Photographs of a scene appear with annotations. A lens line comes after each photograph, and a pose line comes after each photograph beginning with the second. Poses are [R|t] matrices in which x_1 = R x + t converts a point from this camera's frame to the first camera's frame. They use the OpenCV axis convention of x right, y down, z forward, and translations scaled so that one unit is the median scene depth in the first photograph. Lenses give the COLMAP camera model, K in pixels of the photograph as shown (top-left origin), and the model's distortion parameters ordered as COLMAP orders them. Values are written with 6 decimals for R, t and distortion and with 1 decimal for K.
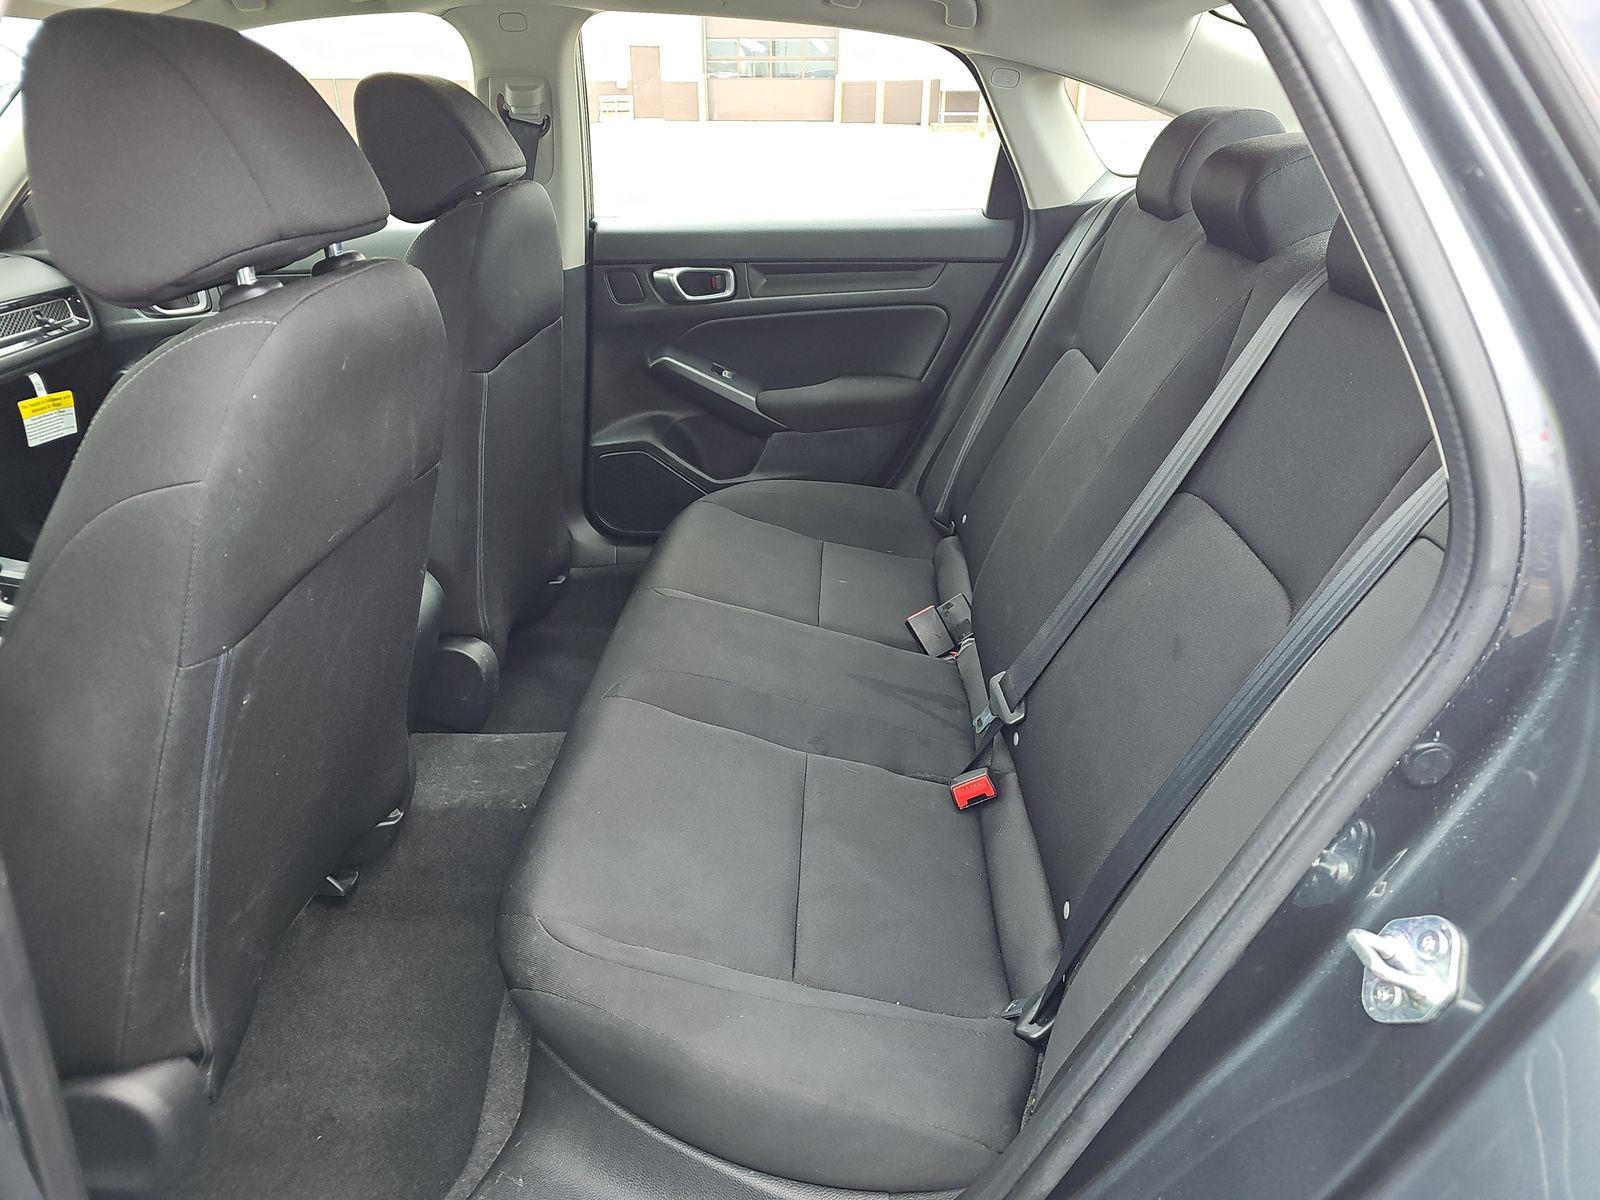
lens RADIAL K [[1042.9, 0, 801.4], [0, 1042.9, 586.7], [0, 0, 1]] dist [0.049247, -0.024637]
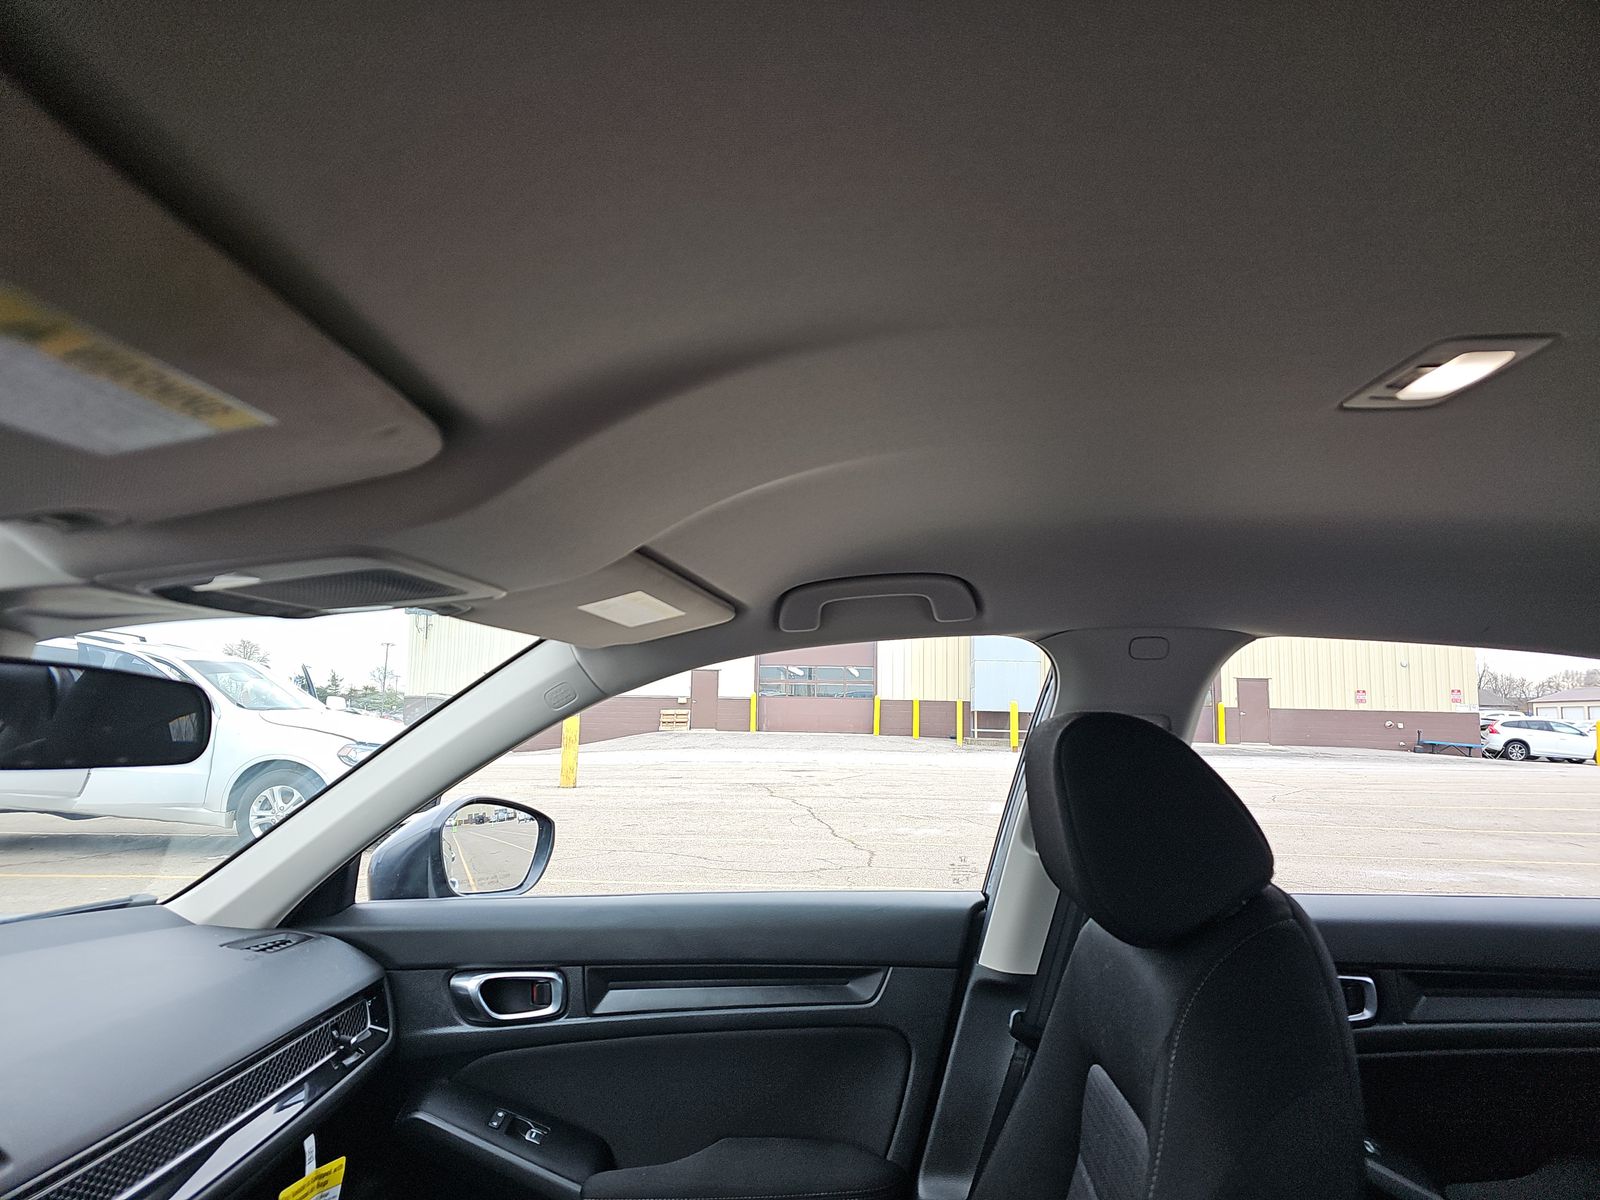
lens RADIAL K [[1042.9, 0, 801.4], [0, 1042.9, 586.7], [0, 0, 1]] dist [0.049247, -0.024637]
pose [[0.999608, 0.016254, -0.022798, -0.388968], [-0.025822, 0.849945, -0.526239, -0.140756], [0.010824, 0.526621, 0.850031, 0.274092]]
